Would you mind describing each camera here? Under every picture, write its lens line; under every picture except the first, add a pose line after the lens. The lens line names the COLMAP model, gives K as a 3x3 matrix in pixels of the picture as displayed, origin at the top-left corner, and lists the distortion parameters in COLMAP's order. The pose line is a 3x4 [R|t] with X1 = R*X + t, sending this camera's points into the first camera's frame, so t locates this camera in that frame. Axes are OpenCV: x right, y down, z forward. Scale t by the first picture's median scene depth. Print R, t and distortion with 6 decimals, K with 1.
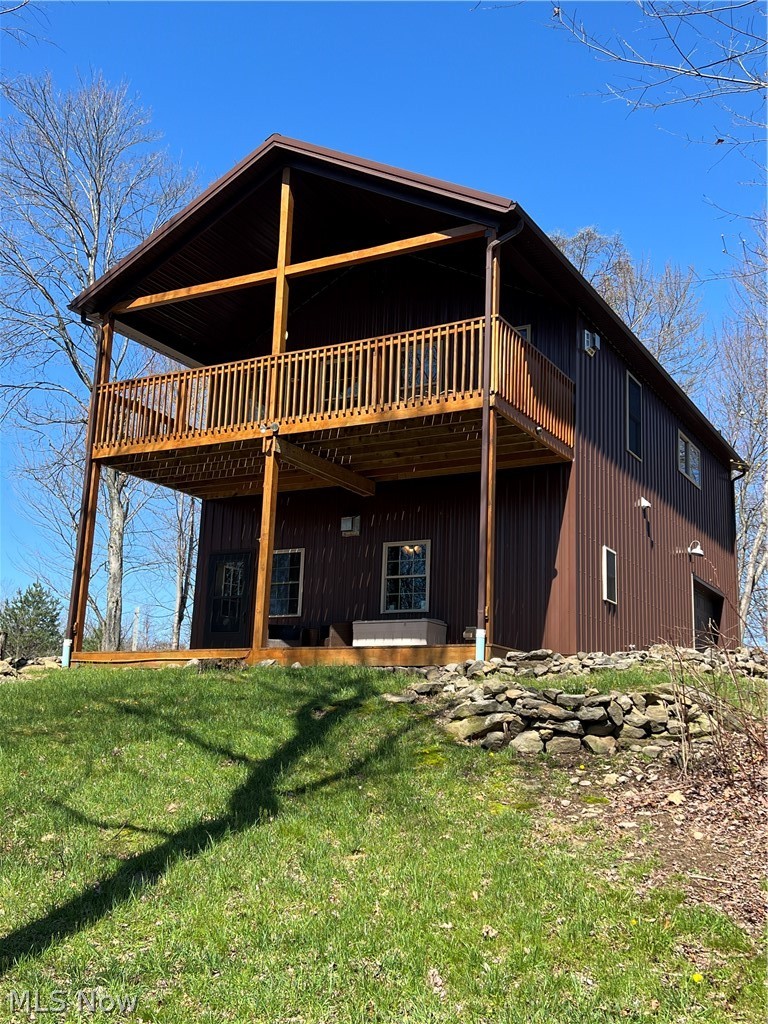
lens RADIAL K [[1085.6, 0, 389.6], [0, 1085.6, 537.6], [0, 0, 1]] dist [0.042957, 0.000000]
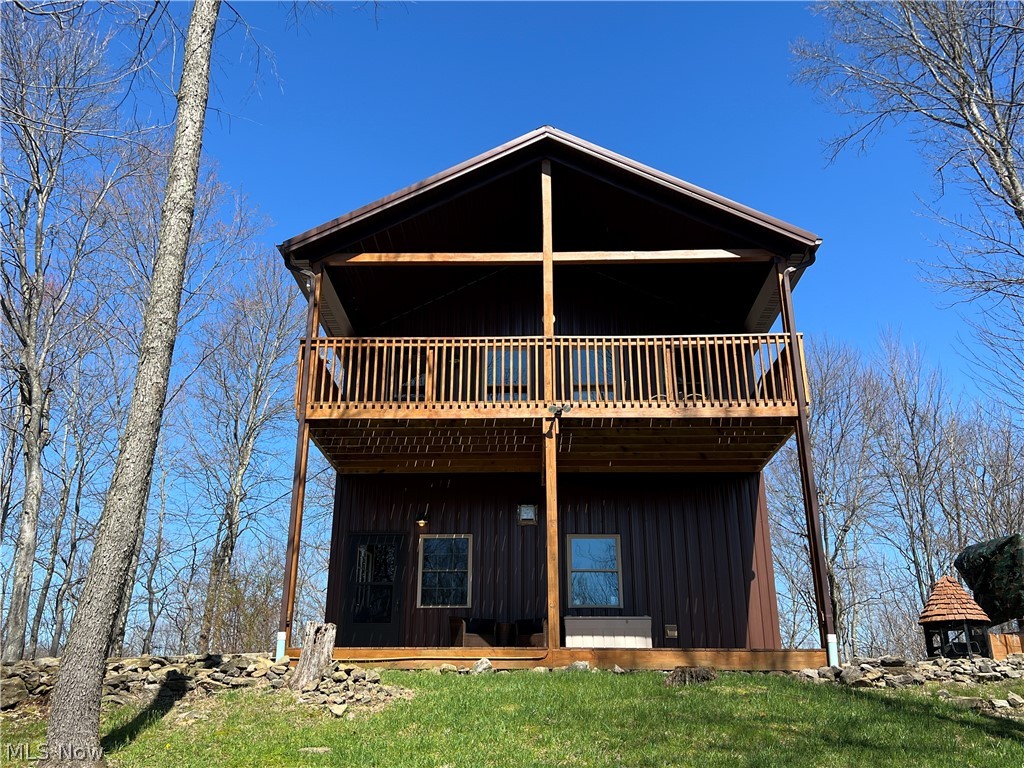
lens RADIAL K [[920.1, 0, 511.9], [0, 920.1, 379.0], [0, 0, 1]] dist [0.057821, -0.074772]
pose [[0.887616, 0.134248, 0.440585, -0.487019], [-0.062306, 0.982784, -0.173935, 0.016185], [-0.456350, 0.126936, 0.880699, 0.282431]]
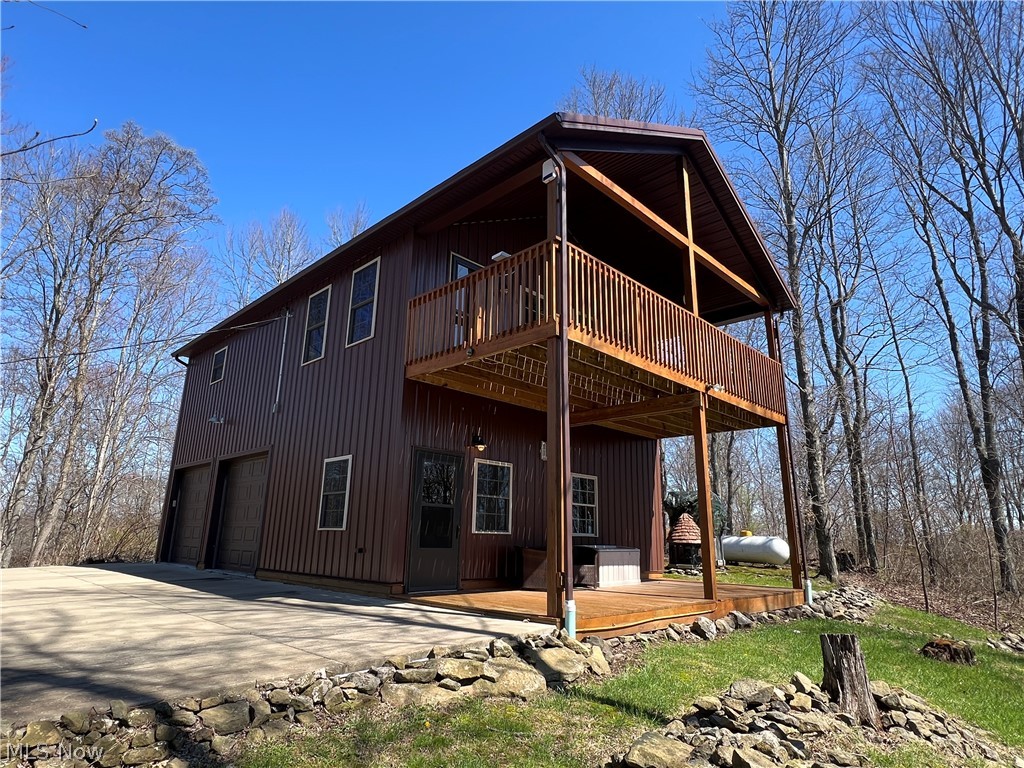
lens RADIAL K [[575.7, 0, 508.4], [0, 575.7, 387.8], [0, 0, 1]] dist [0.001219, -0.000038]
pose [[0.273162, 0.211393, 0.938454, -0.678085], [-0.199202, 0.966841, -0.159804, 0.031541], [-0.941117, -0.143290, 0.306214, 0.973107]]
